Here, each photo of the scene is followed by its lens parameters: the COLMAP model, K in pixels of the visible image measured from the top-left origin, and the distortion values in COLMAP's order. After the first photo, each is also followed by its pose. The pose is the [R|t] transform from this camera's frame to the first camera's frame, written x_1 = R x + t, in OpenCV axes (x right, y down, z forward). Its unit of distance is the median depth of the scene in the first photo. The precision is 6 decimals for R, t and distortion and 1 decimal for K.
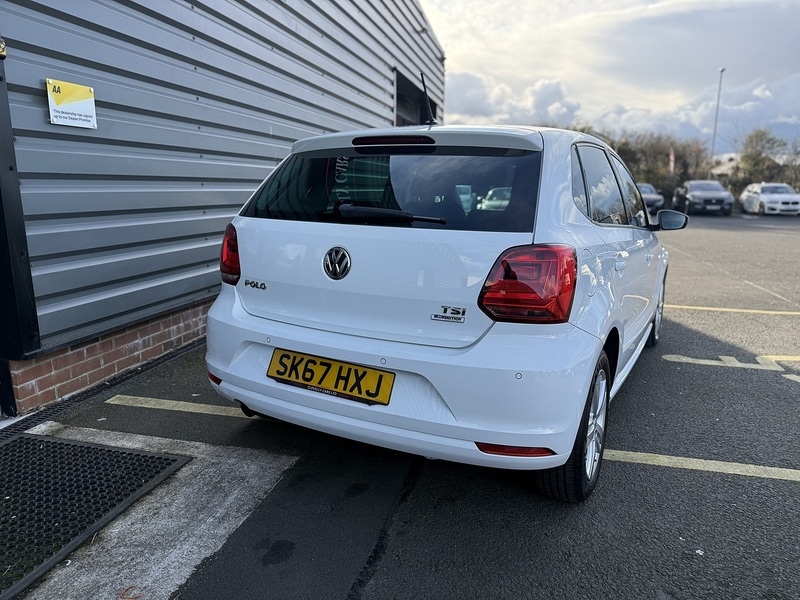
lens RADIAL K [[567.7, 0, 402.3], [0, 567.7, 301.7], [0, 0, 1]] dist [0.029944, -0.039099]
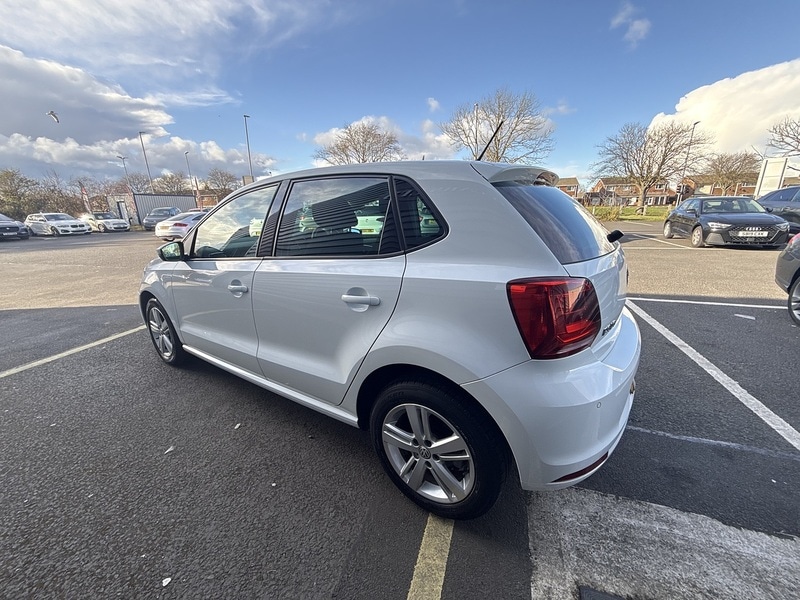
lens RADIAL K [[319.0, 0, 400.9], [0, 319.0, 306.0], [0, 0, 1]] dist [-0.002141, 0.000237]
pose [[0.097371, -0.307420, 0.946579, -0.719625], [0.223748, 0.933513, 0.280160, -0.265439], [-0.969771, 0.184516, 0.159682, 1.160581]]
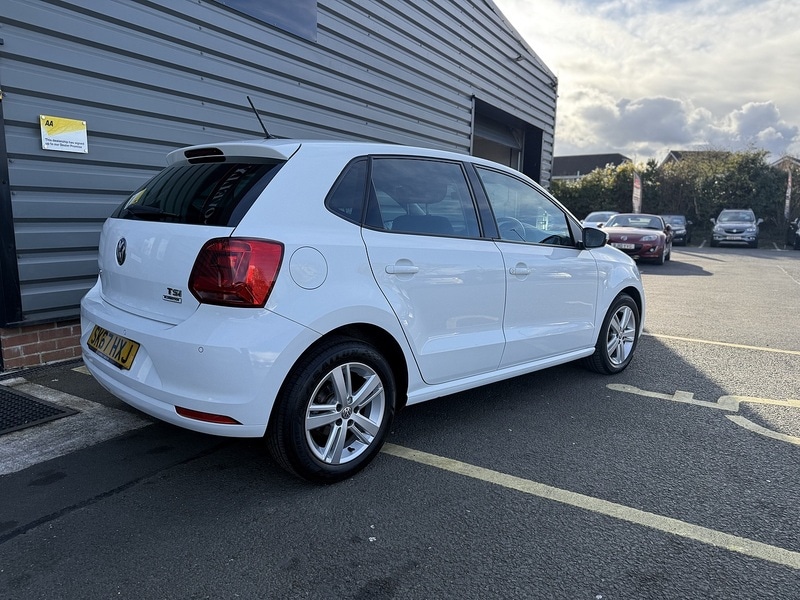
lens RADIAL K [[567.7, 0, 398.8], [0, 567.7, 305.4], [0, 0, 1]] dist [0.029944, -0.039099]
pose [[0.956242, 0.056644, -0.287040, 0.673971], [-0.069495, 0.996976, -0.034775, 0.039699], [0.284202, 0.053201, 0.957287, 0.001683]]
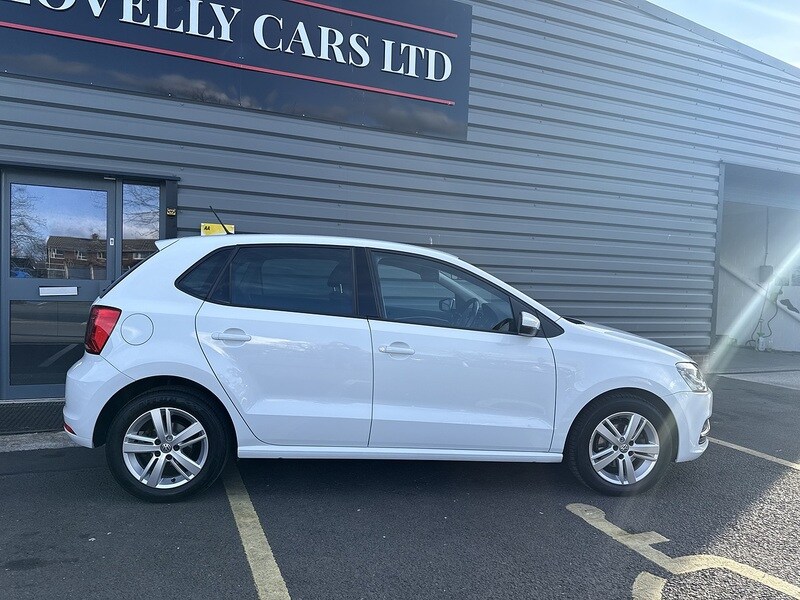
lens RADIAL K [[567.7, 0, 400.4], [0, 567.7, 303.3], [0, 0, 1]] dist [0.029944, -0.039099]
pose [[0.589493, 0.040470, -0.806759, 1.605989], [-0.187767, 0.978252, -0.088128, -0.096451], [0.785647, 0.203433, 0.584271, 0.542138]]
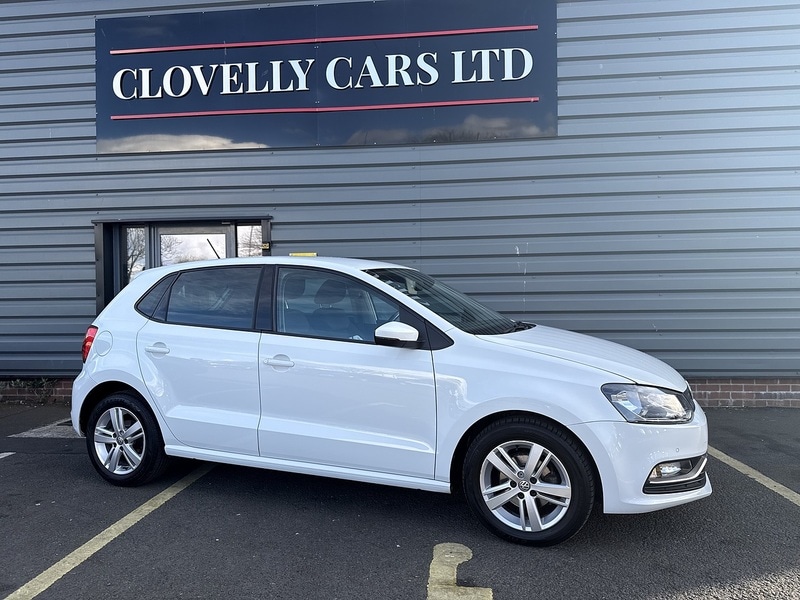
lens RADIAL K [[567.7, 0, 397.1], [0, 567.7, 306.1], [0, 0, 1]] dist [0.029944, -0.039099]
pose [[0.128297, -0.002117, -0.991733, 1.913743], [-0.185369, 0.982323, -0.026077, -0.250310], [0.974258, 0.187182, 0.125637, 1.391029]]
